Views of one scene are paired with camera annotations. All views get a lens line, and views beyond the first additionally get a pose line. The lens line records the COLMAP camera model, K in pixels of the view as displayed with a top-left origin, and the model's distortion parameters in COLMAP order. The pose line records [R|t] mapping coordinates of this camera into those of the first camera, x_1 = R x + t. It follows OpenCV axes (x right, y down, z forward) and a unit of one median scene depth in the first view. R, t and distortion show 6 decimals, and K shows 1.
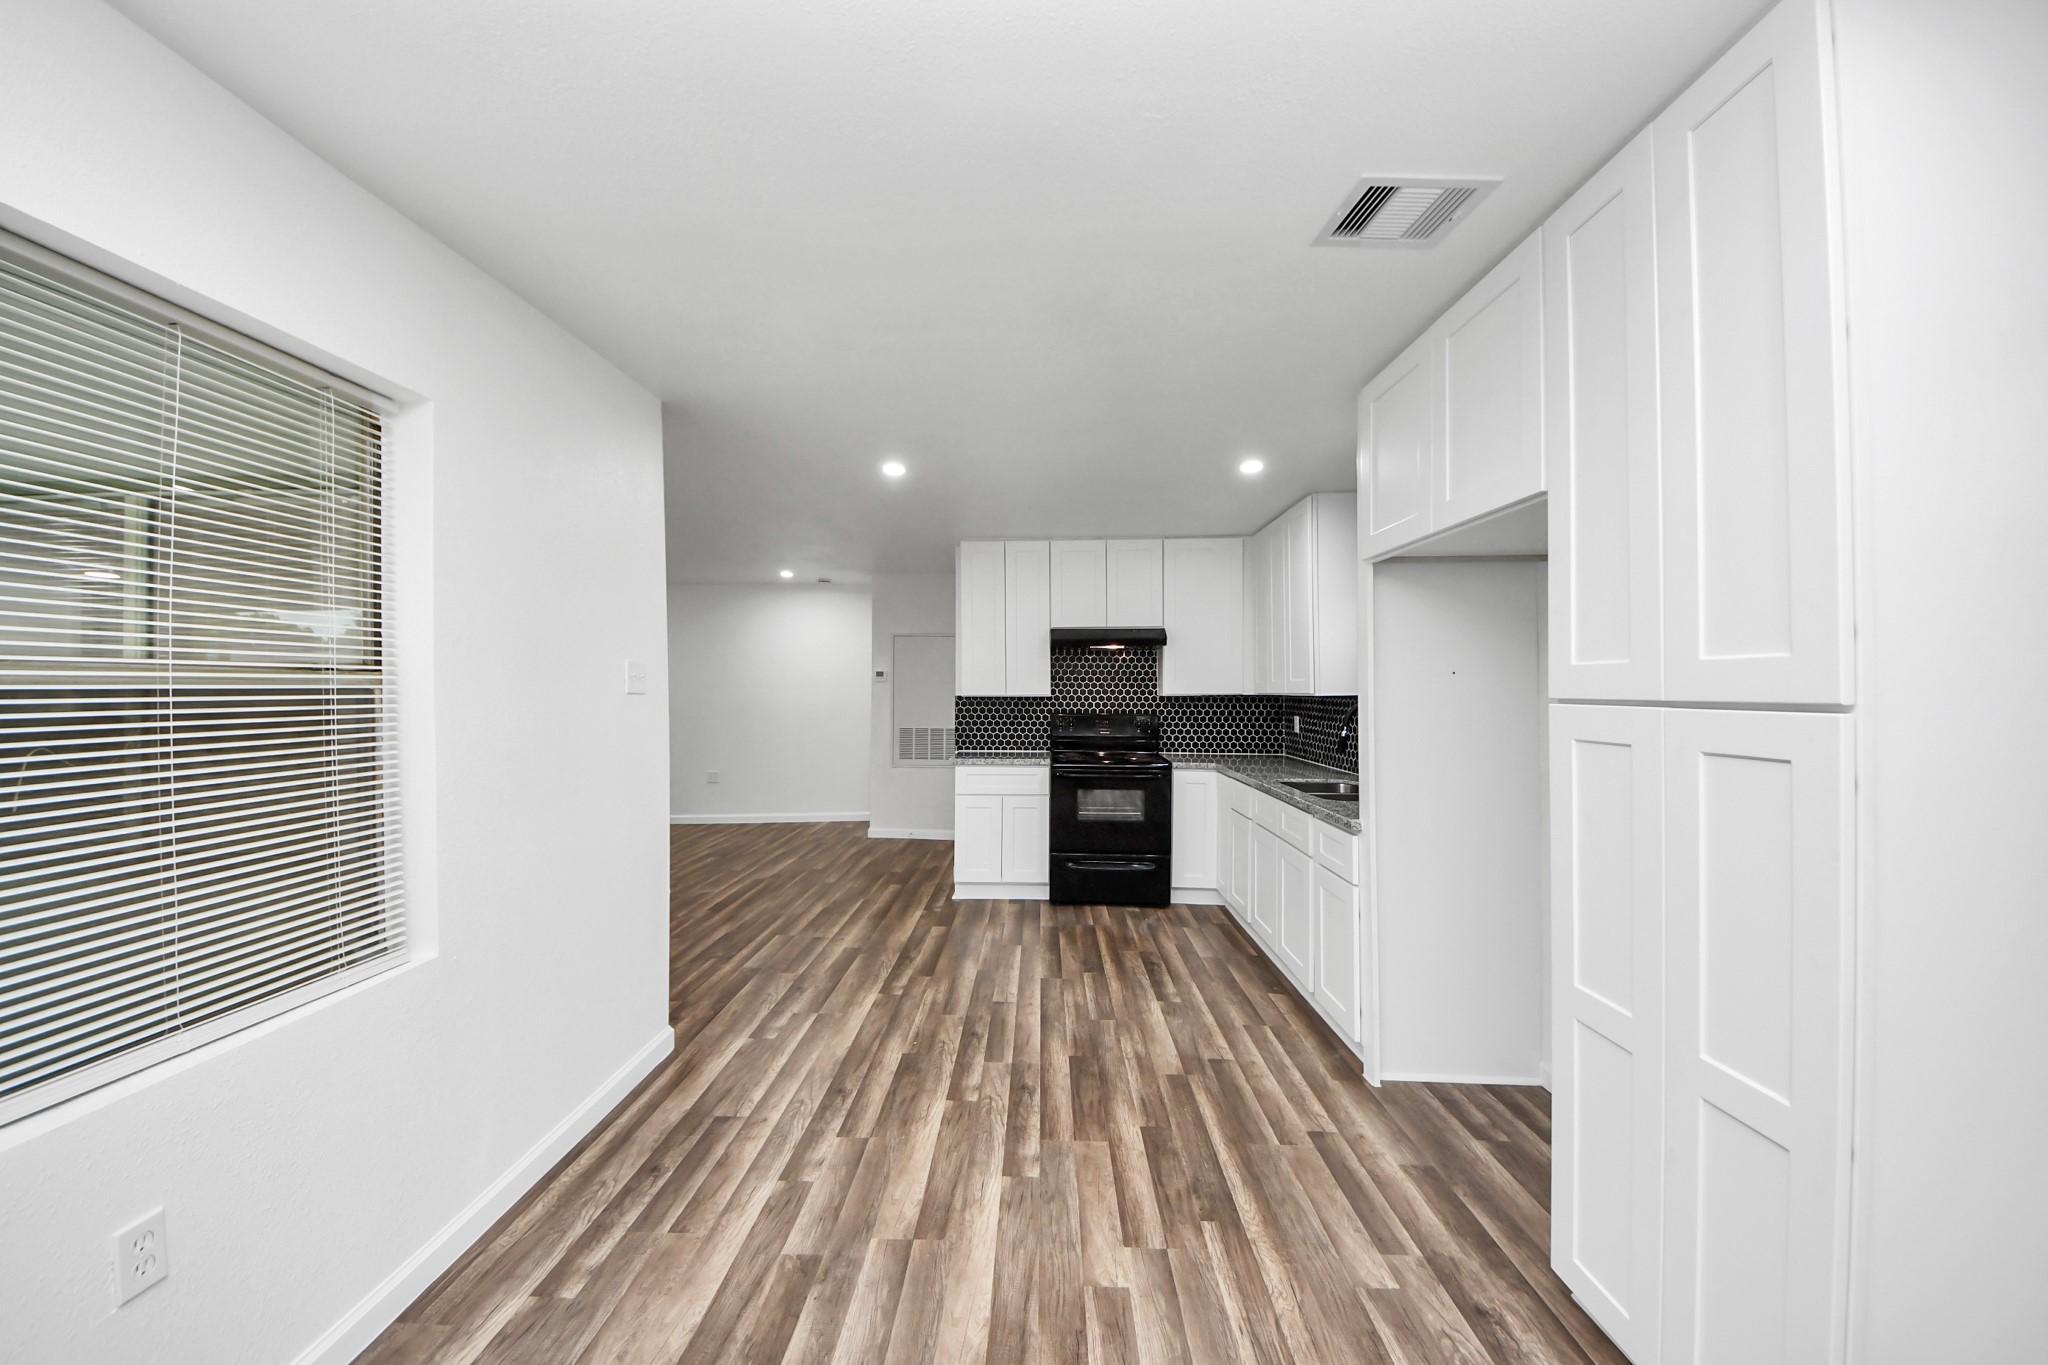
lens RADIAL K [[734.2, 0, 1034.1], [0, 734.2, 686.1], [0, 0, 1]] dist [0.011473, -0.009004]
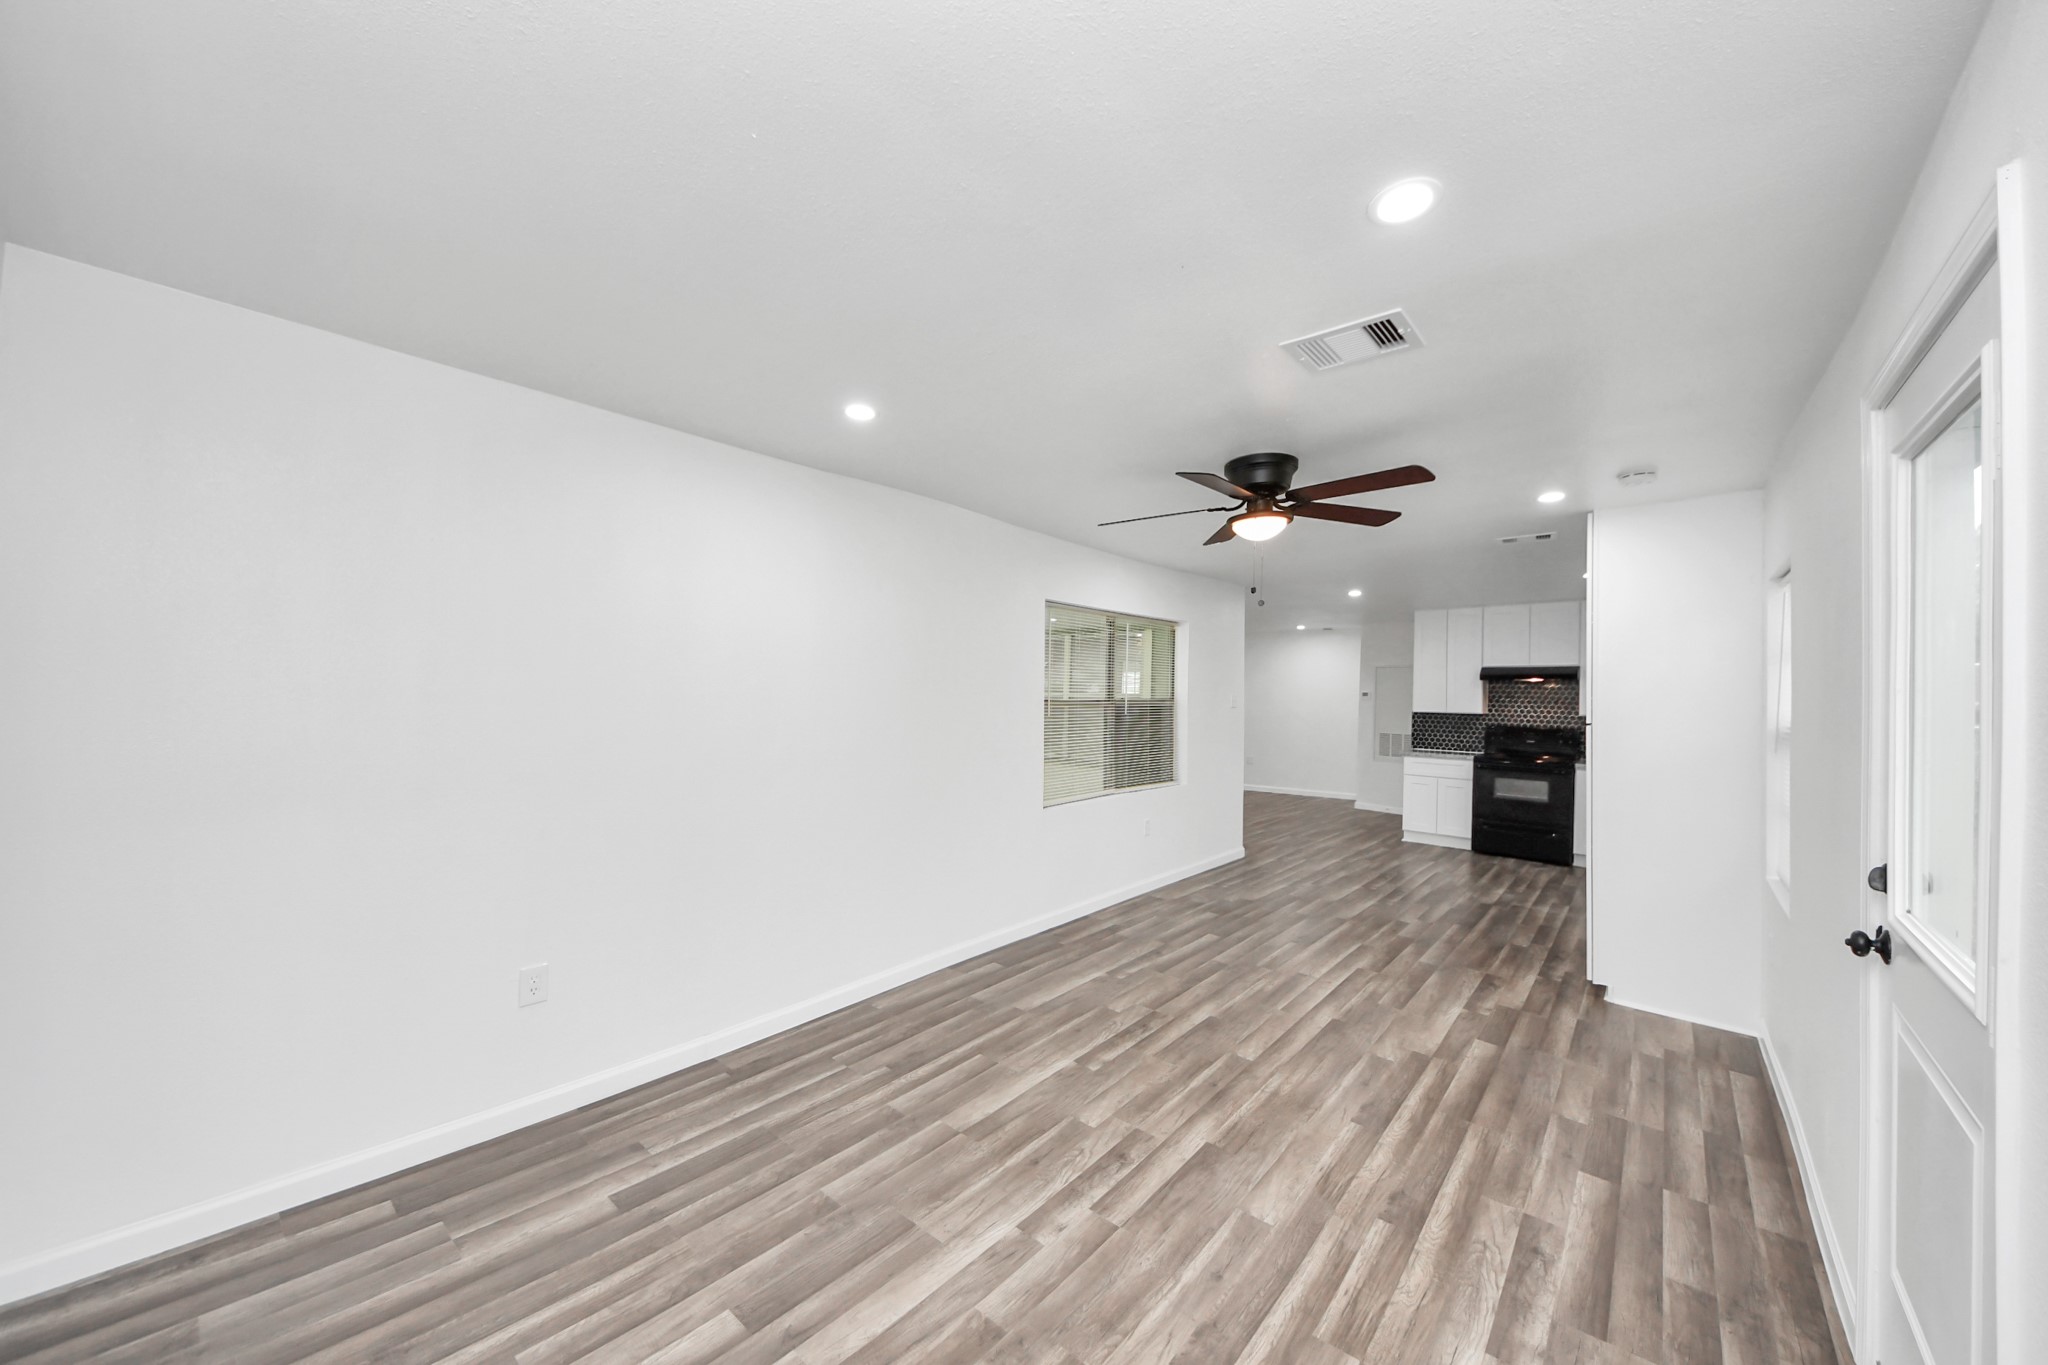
lens RADIAL K [[734.2, 0, 1011.9], [0, 734.2, 690.2], [0, 0, 1]] dist [0.011473, -0.009004]
pose [[0.760905, 0.013741, -0.648718, 0.350315], [-0.019407, 0.999810, -0.001586, -0.017259], [0.648573, 0.013797, 0.761027, -0.960118]]
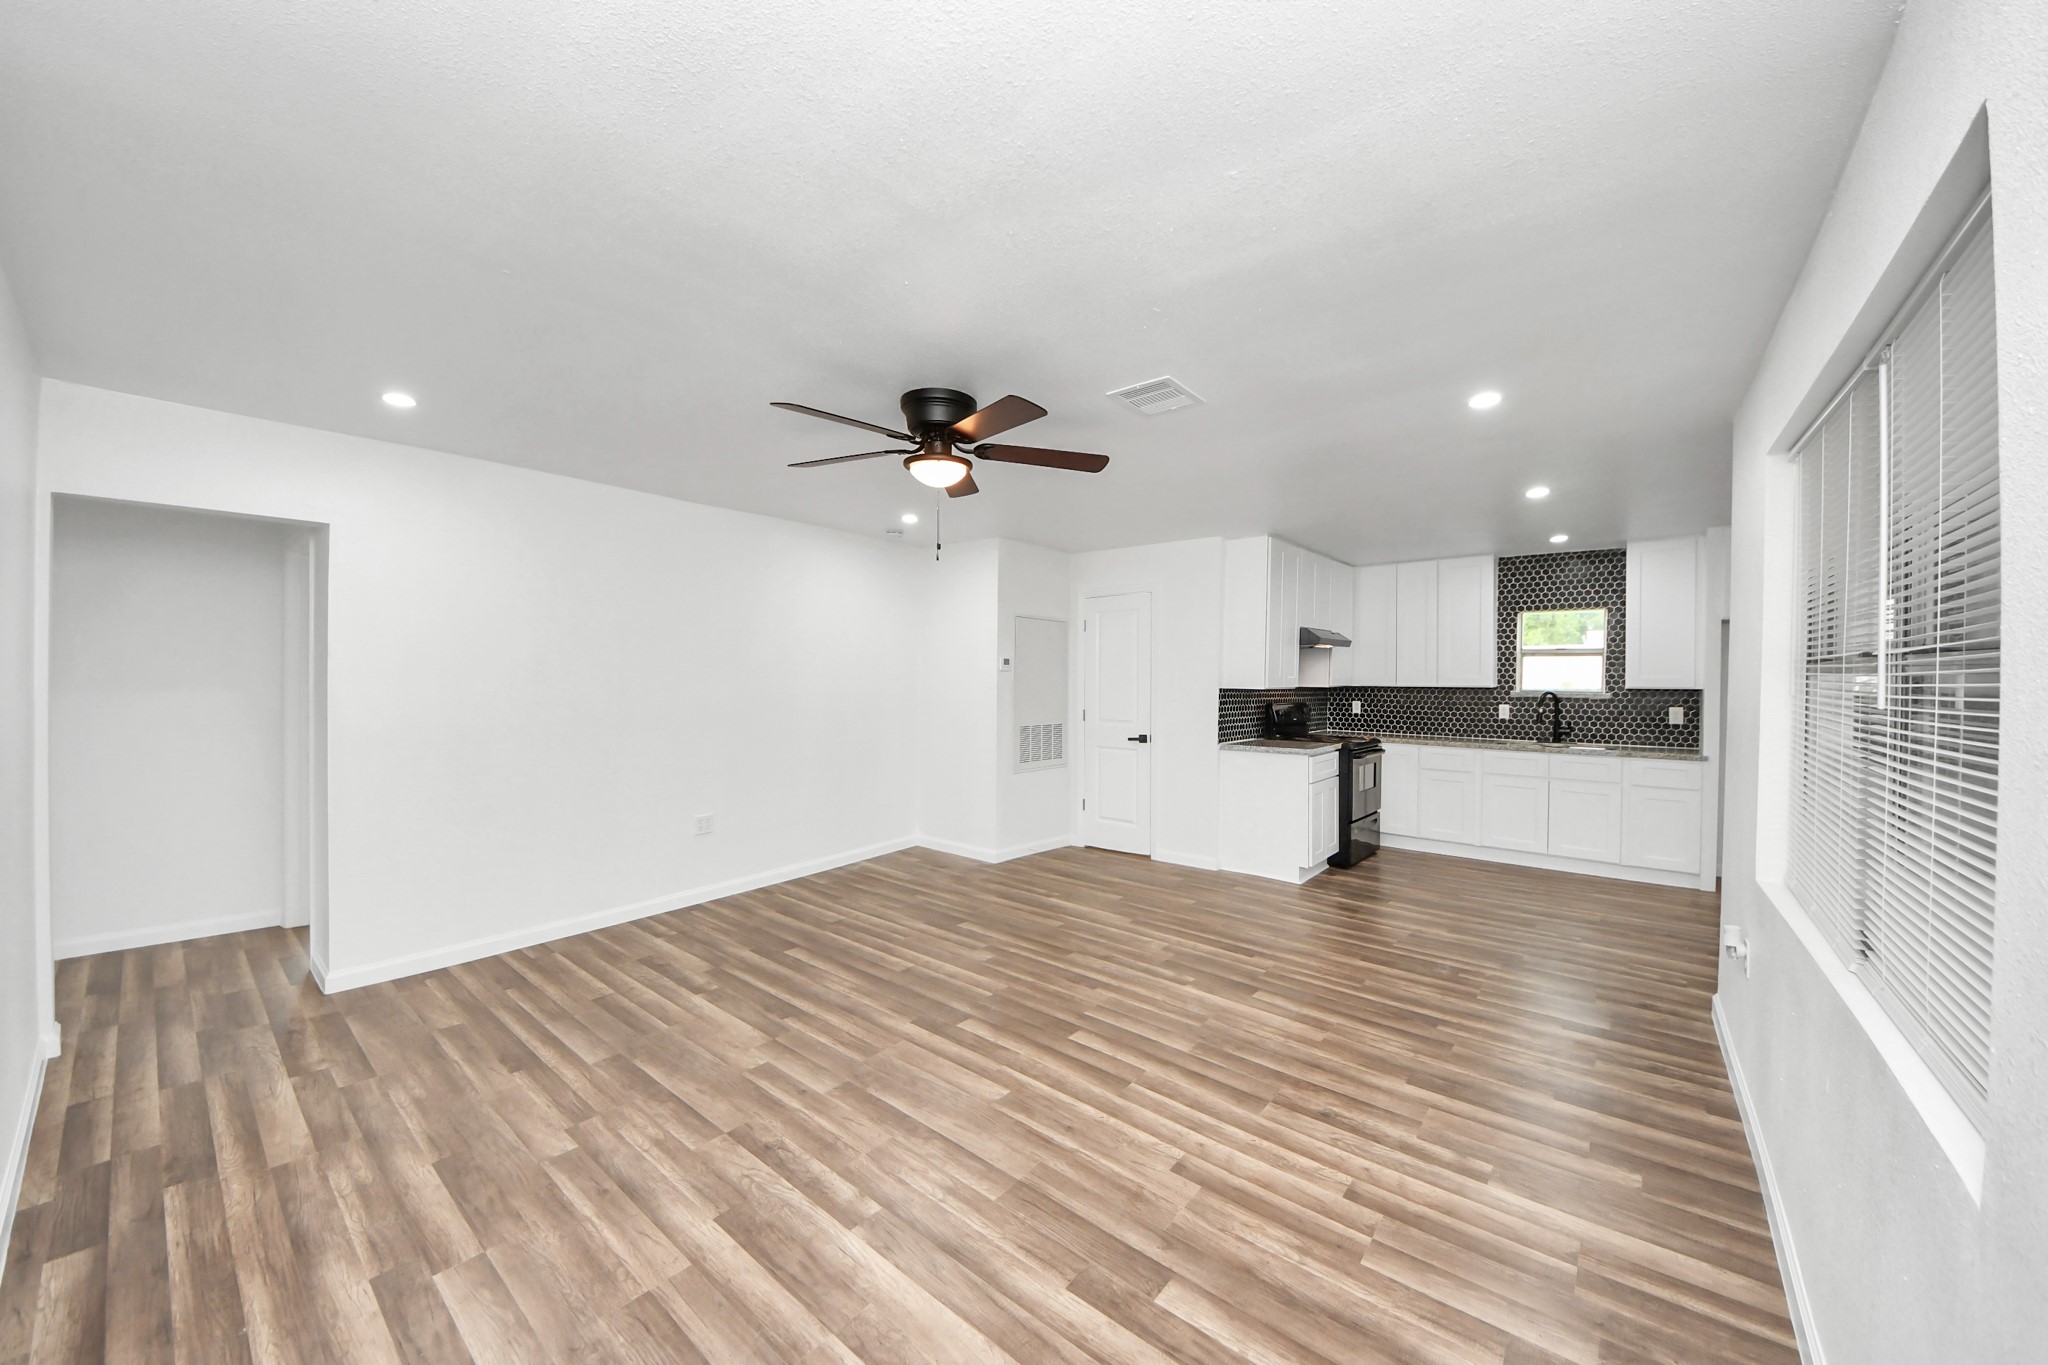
lens RADIAL K [[734.2, 0, 1018.9], [0, 734.2, 679.2], [0, 0, 1]] dist [0.011473, -0.009004]
pose [[0.643007, -0.004725, 0.765846, -1.491233], [-0.008410, 0.999877, 0.013230, -0.015983], [-0.765814, -0.014948, 0.642888, 0.814940]]
